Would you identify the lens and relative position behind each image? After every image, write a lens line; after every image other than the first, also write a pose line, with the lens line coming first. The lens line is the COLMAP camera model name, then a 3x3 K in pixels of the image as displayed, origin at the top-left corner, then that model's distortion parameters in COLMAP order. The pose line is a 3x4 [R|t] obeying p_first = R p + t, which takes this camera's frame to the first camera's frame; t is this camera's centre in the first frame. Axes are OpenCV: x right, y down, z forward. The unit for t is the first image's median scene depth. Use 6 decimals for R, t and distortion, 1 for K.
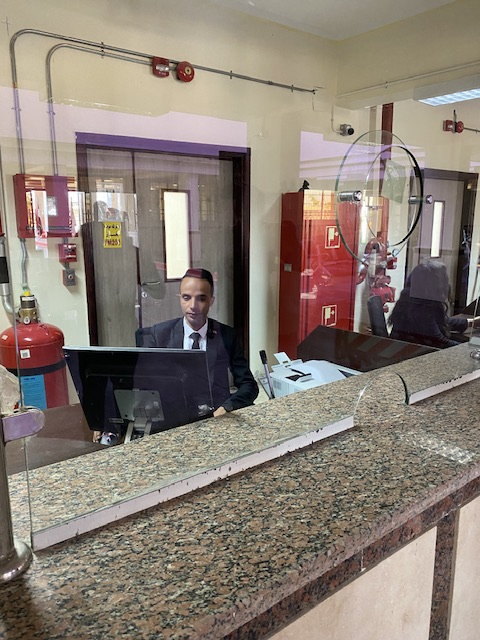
lens RADIAL K [[470.4, 0, 240.0], [0, 470.4, 320.0], [0, 0, 1]] dist [0.035151, -0.063232]
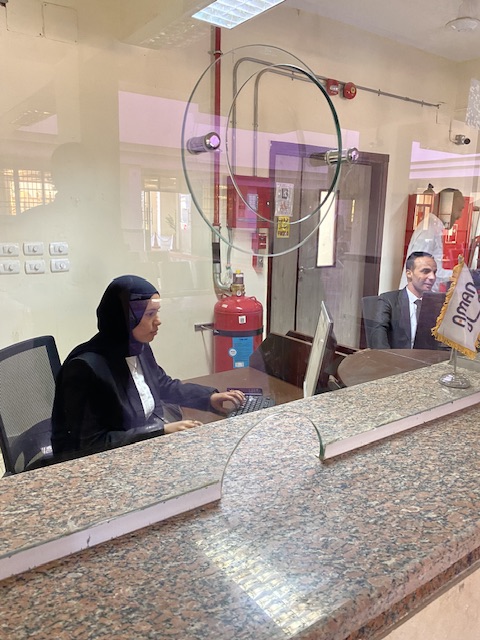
lens RADIAL K [[470.4, 0, 240.0], [0, 470.4, 320.0], [0, 0, 1]] dist [0.035151, -0.063232]
pose [[0.998761, 0.024349, -0.043396, -0.324987], [-0.024736, 0.999659, -0.008394, 0.067478], [0.043177, 0.009458, 0.999023, -0.194187]]
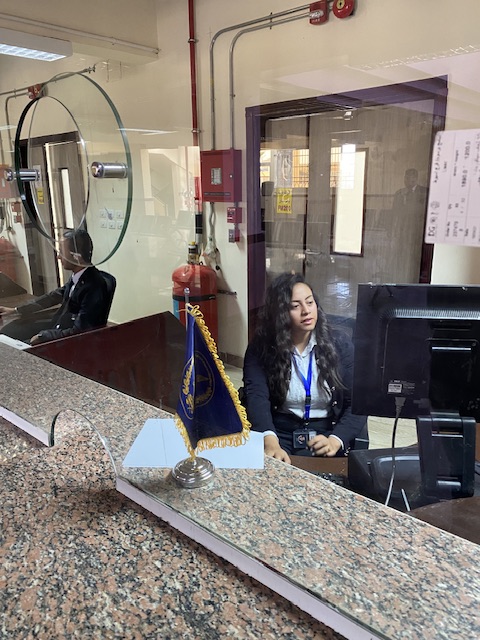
lens RADIAL K [[490.7, 0, 240.0], [0, 490.7, 320.0], [0, 0, 1]] dist [0.033713, -0.001504]
pose [[0.204409, 0.247890, -0.946978, 0.812622], [-0.198134, 0.957858, 0.207970, -0.136062], [0.958624, 0.145117, 0.244910, 0.682658]]
